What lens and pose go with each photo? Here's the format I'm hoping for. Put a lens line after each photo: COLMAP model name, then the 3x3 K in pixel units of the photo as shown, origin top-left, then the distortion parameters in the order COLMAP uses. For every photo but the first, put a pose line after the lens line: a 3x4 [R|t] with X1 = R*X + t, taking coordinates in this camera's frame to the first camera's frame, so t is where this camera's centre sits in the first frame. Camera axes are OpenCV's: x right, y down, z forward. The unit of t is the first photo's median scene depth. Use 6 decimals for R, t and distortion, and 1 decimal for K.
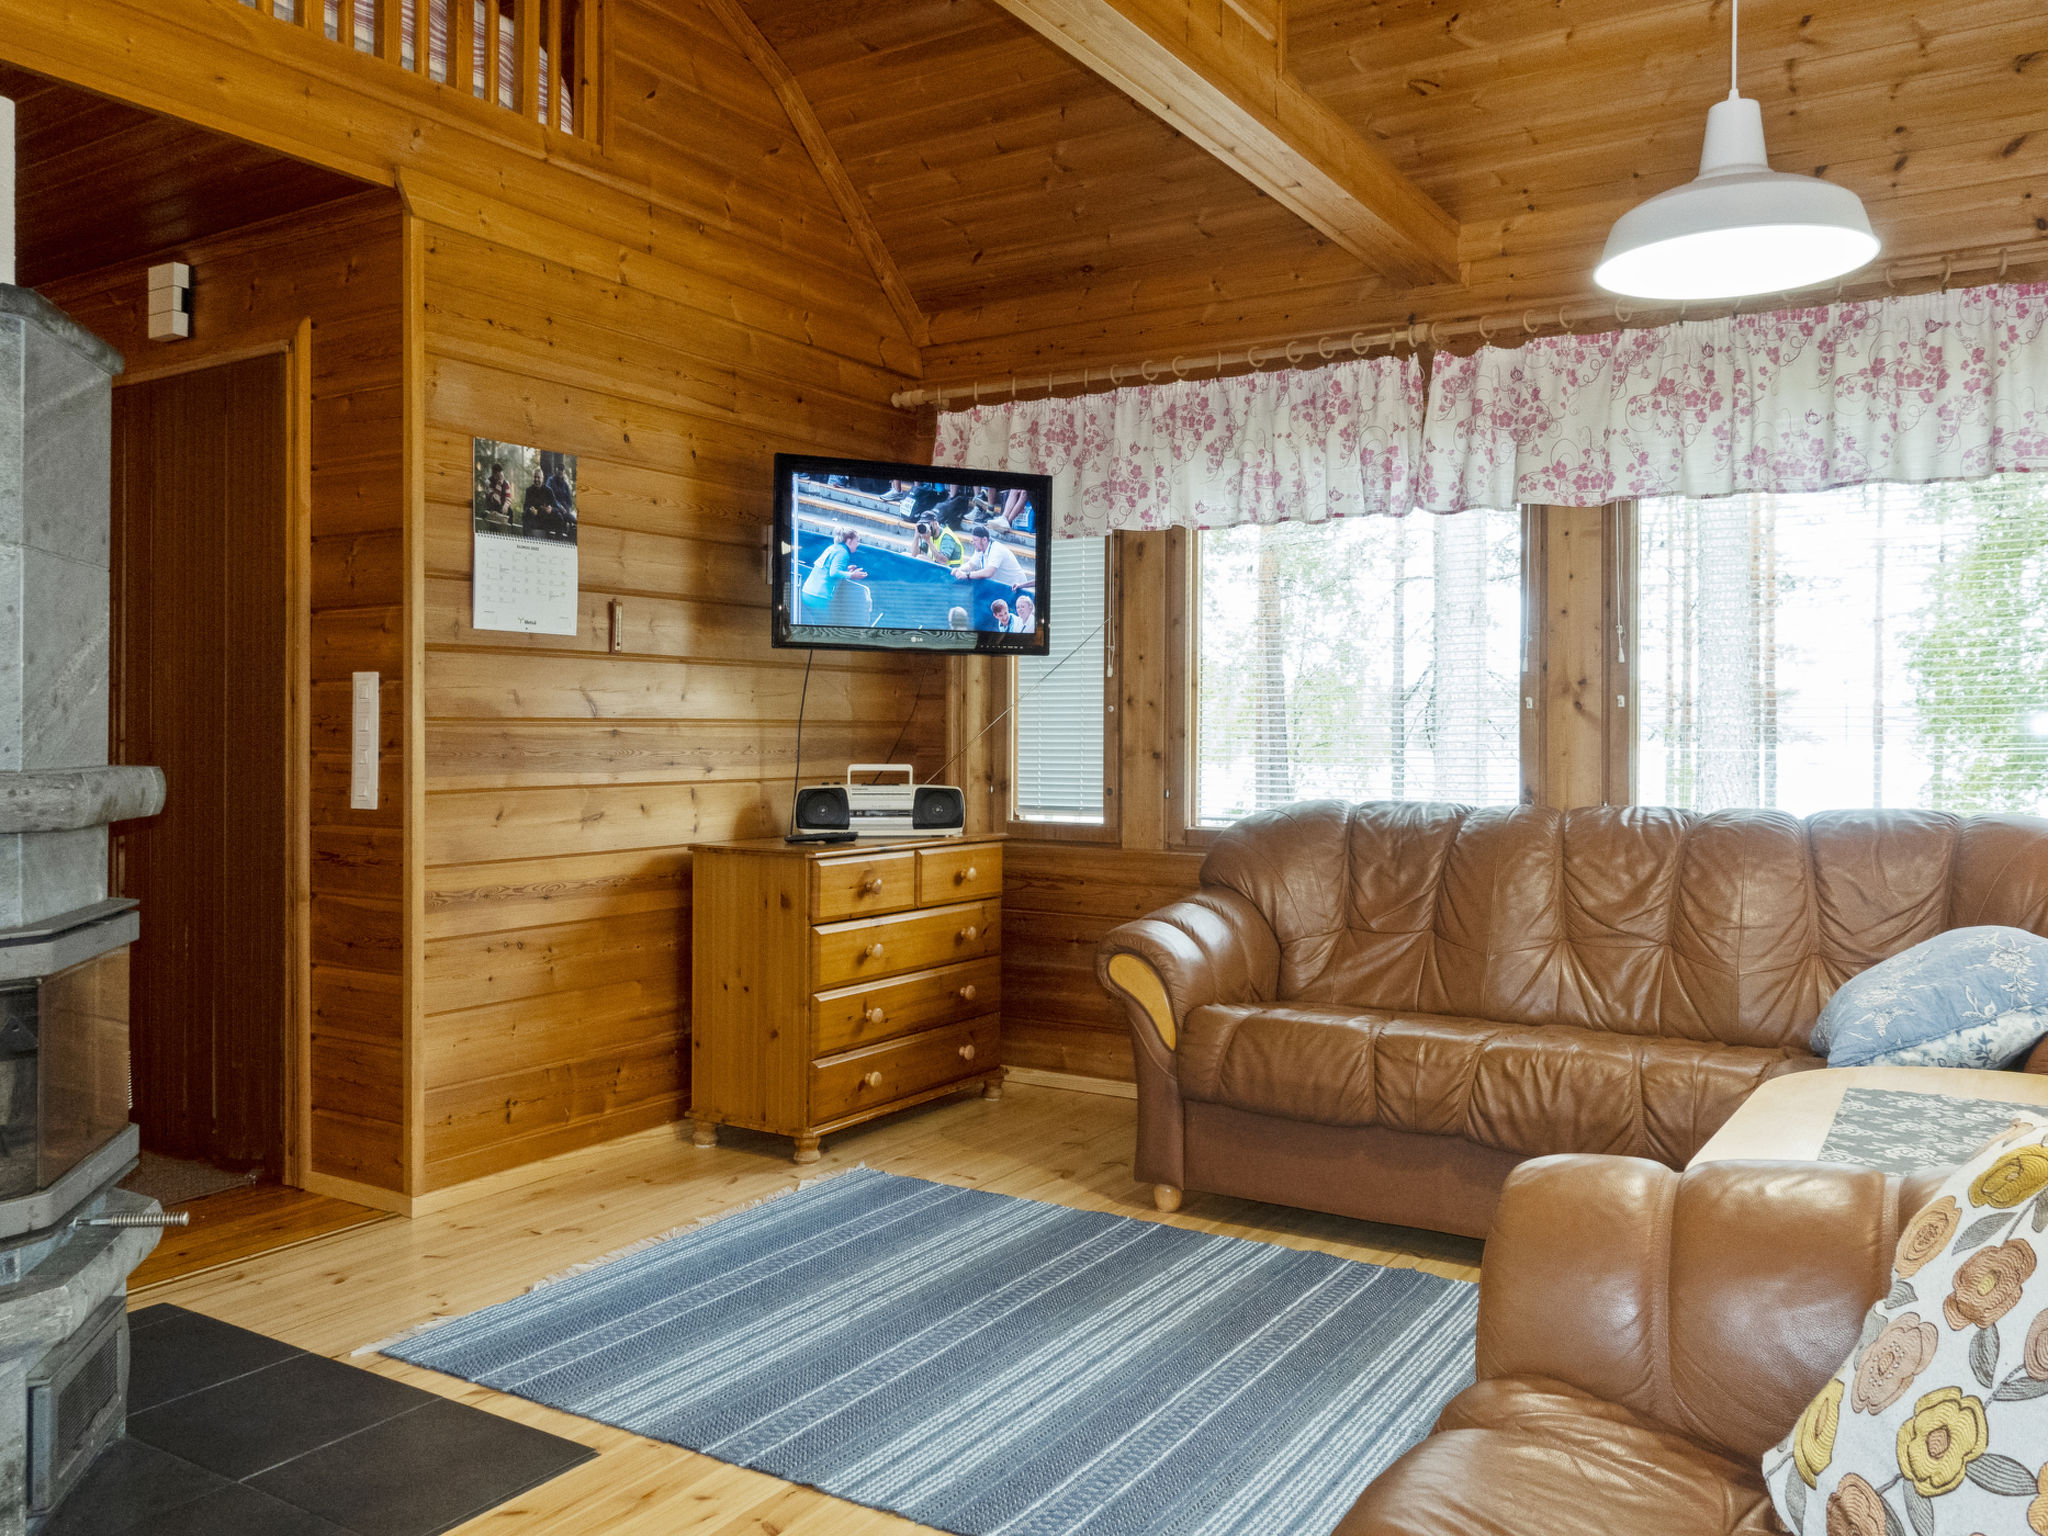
lens RADIAL K [[1605.2, 0, 1024.8], [0, 1605.2, 740.0], [0, 0, 1]] dist [0.001018, -0.008230]
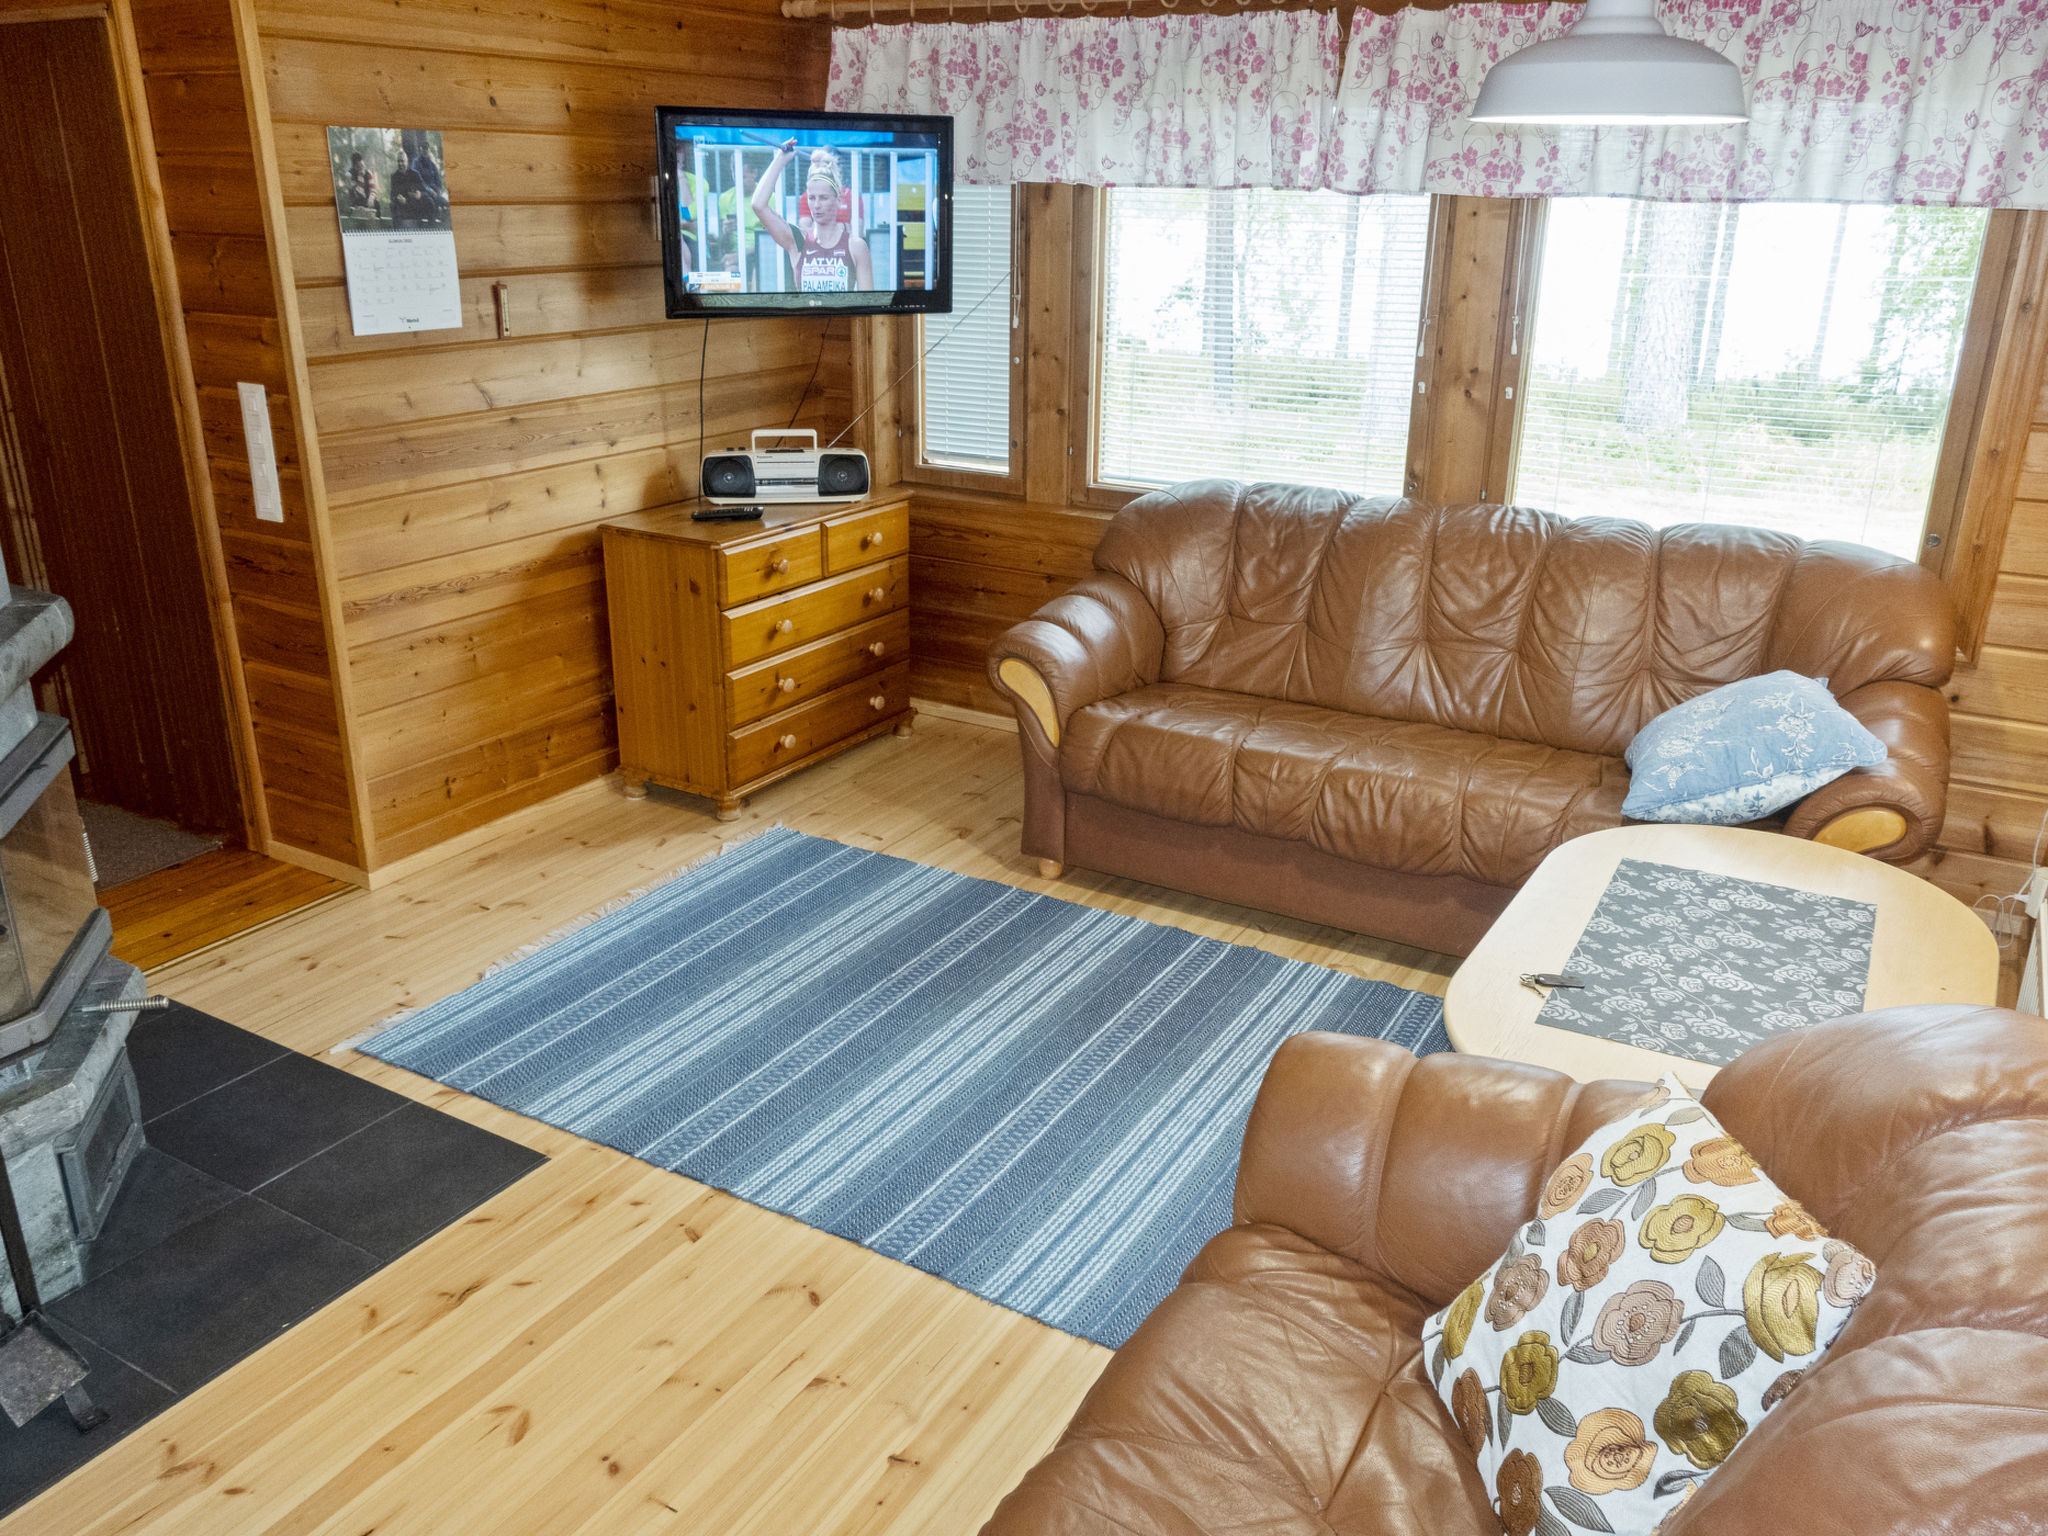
lens RADIAL K [[1590.7, 0, 1029.6], [0, 1590.7, 774.2], [0, 0, 1]] dist [-0.001711, -0.002104]
pose [[0.999422, -0.003608, 0.033810, 0.035686], [-0.008310, 0.938286, 0.345761, -0.155676], [-0.032971, -0.345842, 0.937713, -0.019778]]
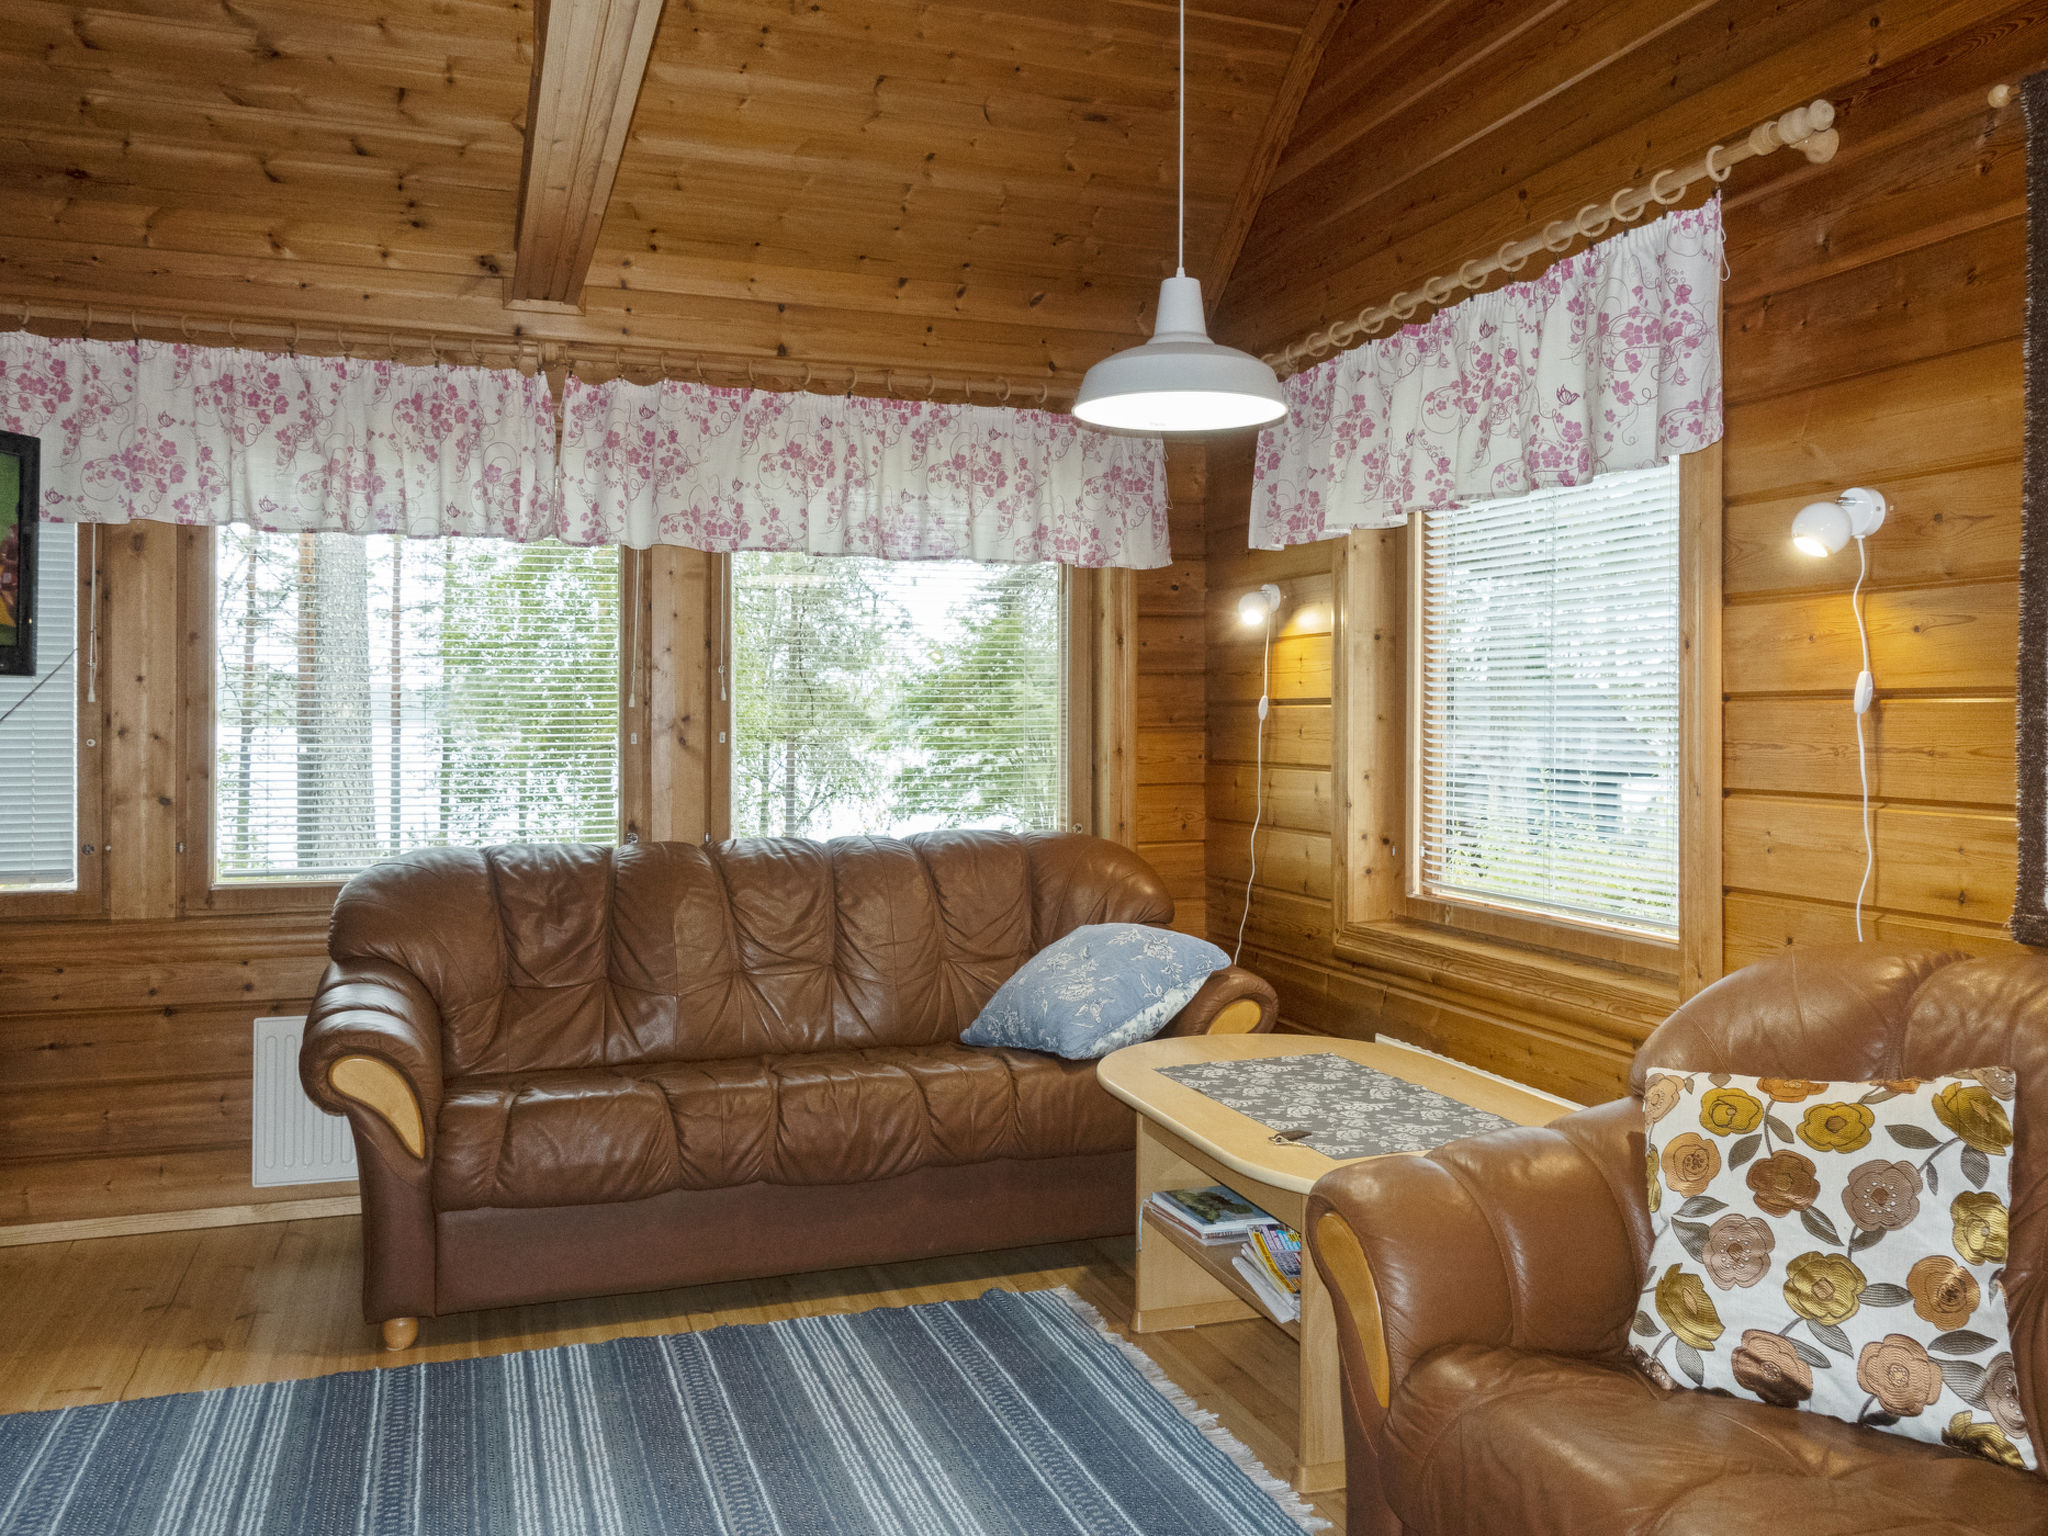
lens RADIAL K [[1619.0, 0, 1032.6], [0, 1619.0, 732.7], [0, 0, 1]] dist [0.002853, -0.003824]
pose [[0.619709, -0.008816, 0.784782, -0.364961], [0.002773, 0.999955, 0.009043, -0.039254], [-0.784827, -0.003428, 0.619705, 0.198264]]
